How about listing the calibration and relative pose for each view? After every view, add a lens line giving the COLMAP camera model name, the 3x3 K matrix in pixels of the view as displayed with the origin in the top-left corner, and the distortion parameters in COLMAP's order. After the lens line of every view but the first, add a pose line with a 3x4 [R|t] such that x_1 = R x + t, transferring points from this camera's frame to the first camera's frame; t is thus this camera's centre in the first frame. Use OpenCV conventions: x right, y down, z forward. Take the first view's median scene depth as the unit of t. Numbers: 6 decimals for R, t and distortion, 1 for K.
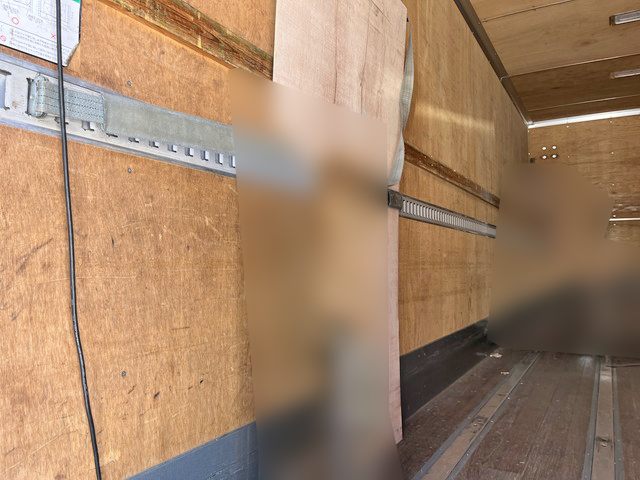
lens RADIAL K [[482.8, 0, 315.1], [0, 482.8, 234.9], [0, 0, 1]] dist [0.066978, -0.094168]
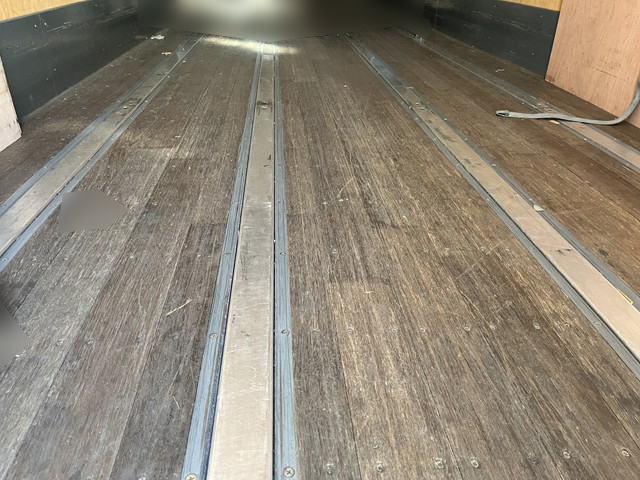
lens RADIAL K [[482.8, 0, 314.2], [0, 482.8, 246.9], [0, 0, 1]] dist [0.066978, -0.094168]
pose [[0.820617, -0.277375, 0.499650, 0.093753], [-0.051923, 0.834507, 0.548545, 0.098423], [-0.569114, -0.476089, 0.670409, 0.136524]]
